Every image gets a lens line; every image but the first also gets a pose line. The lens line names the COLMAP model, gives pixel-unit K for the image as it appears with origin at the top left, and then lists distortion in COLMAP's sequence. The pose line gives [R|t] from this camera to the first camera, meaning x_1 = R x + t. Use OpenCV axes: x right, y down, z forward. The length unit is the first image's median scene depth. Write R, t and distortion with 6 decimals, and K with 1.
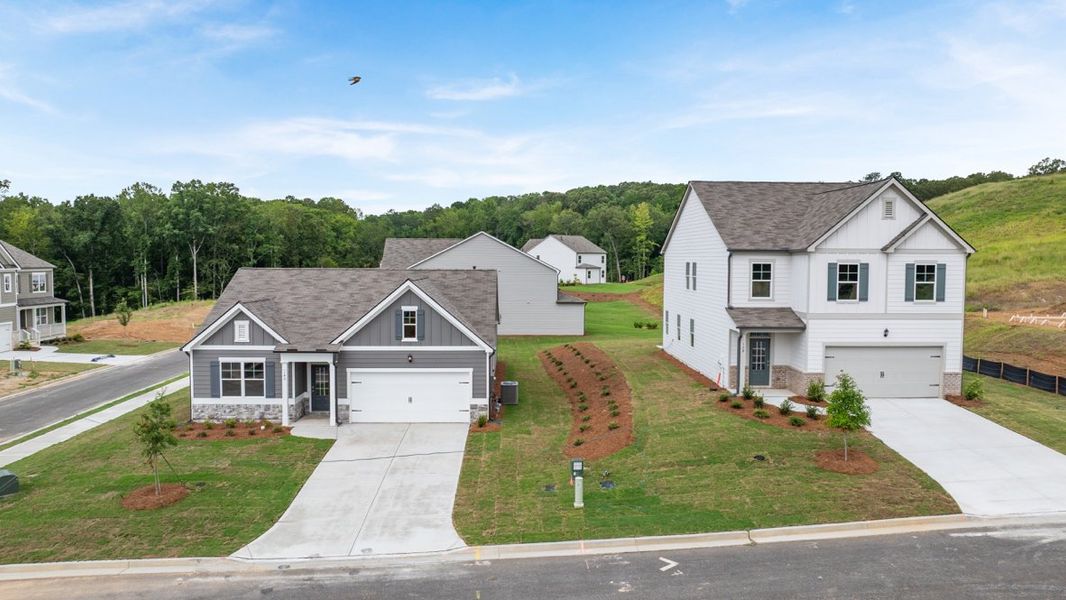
lens RADIAL K [[740.8, 0, 533.0], [0, 740.8, 300.0], [0, 0, 1]] dist [-0.002471, -0.000122]
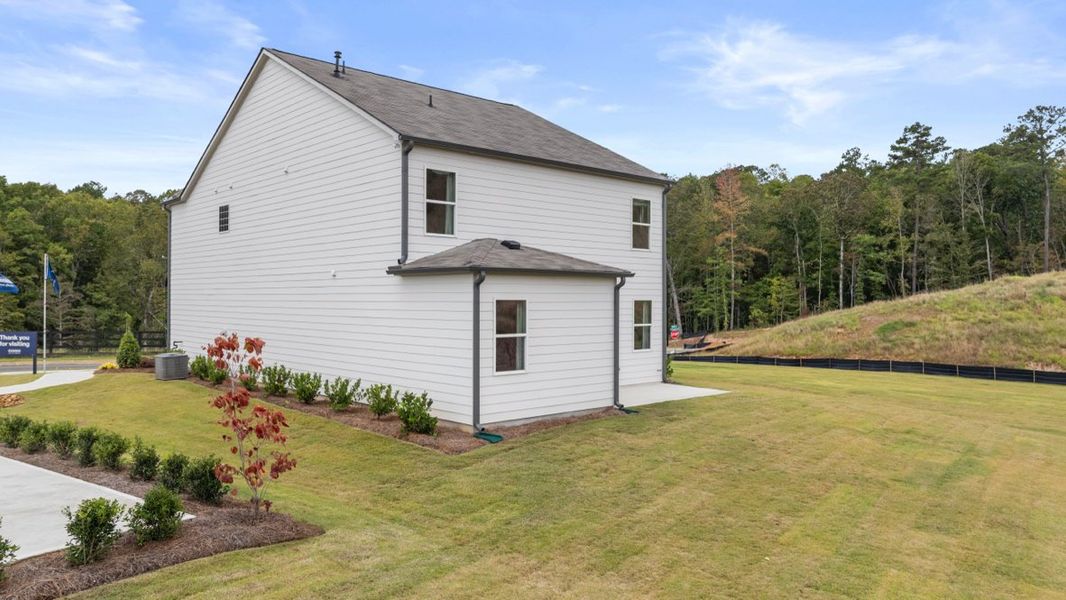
lens RADIAL K [[740.8, 0, 533.0], [0, 740.8, 300.0], [0, 0, 1]] dist [-0.002471, -0.000122]
pose [[0.998571, 0.002026, -0.053395, 0.083225], [-0.004981, 0.998459, -0.055269, -0.032749], [0.053201, 0.055456, 0.997043, 0.877706]]
